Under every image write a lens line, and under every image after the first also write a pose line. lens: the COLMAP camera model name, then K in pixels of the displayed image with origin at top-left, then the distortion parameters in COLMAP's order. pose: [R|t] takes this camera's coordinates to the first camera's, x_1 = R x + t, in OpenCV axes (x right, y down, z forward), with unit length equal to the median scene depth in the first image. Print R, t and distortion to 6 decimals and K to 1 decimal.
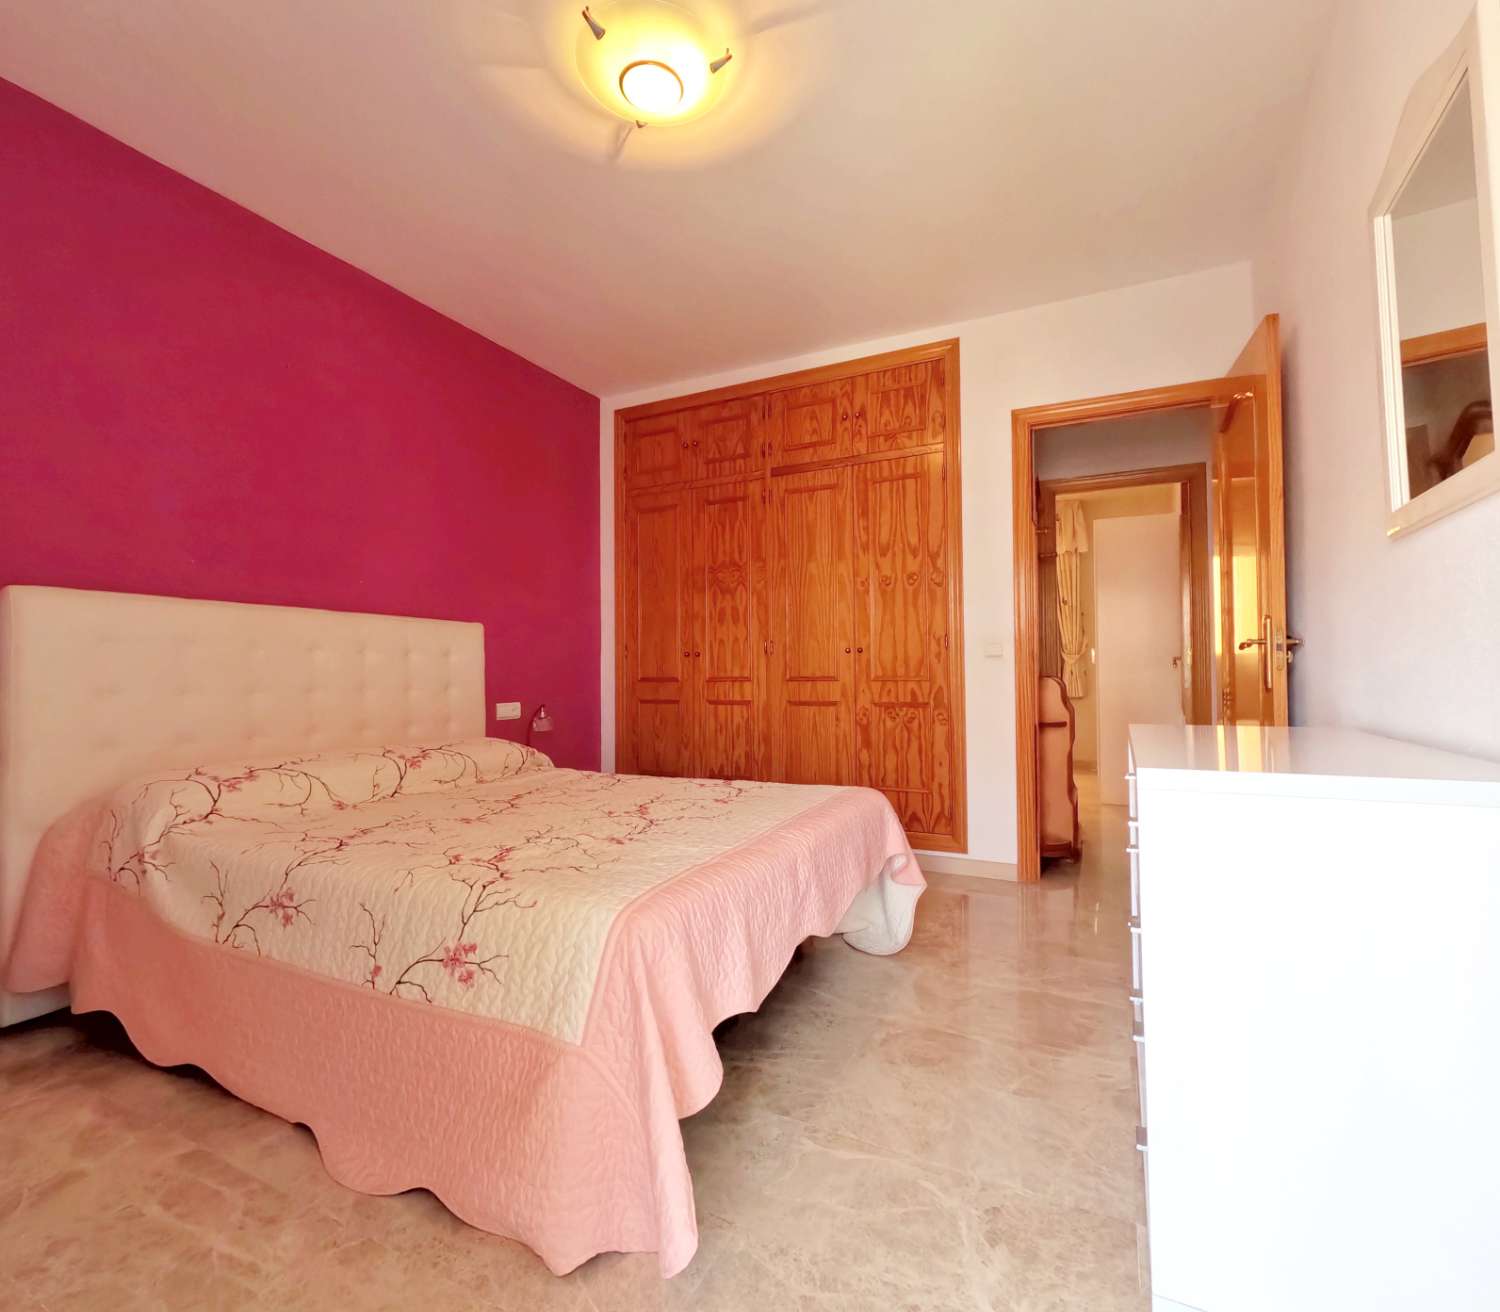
lens RADIAL K [[722.0, 0, 753.1], [0, 722.0, 658.7], [0, 0, 1]] dist [0.001014, 0.000185]
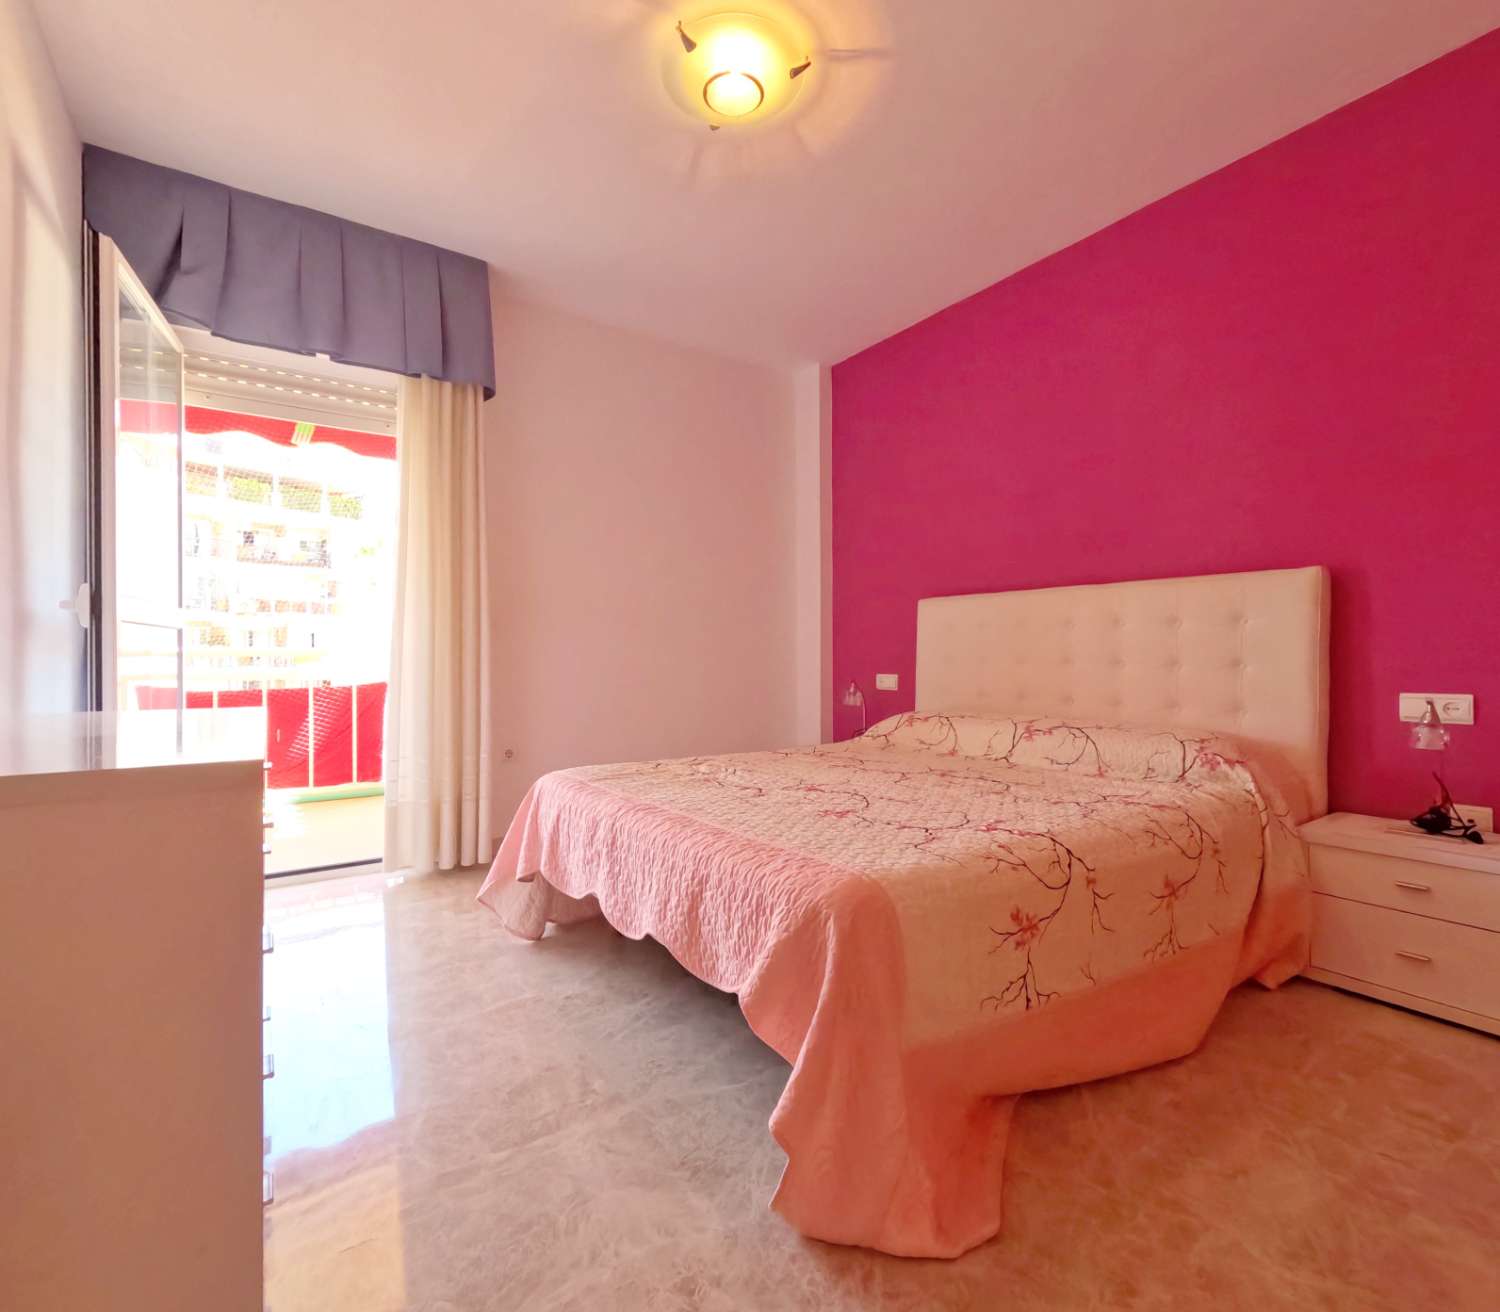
lens RADIAL K [[722.0, 0, 753.1], [0, 722.0, 658.7], [0, 0, 1]] dist [0.001014, 0.000185]
pose [[-0.491723, 0.010192, -0.870692, 0.790293], [0.030189, 0.999530, -0.005349, 0.040078], [0.870228, -0.028916, -0.491800, 1.546620]]
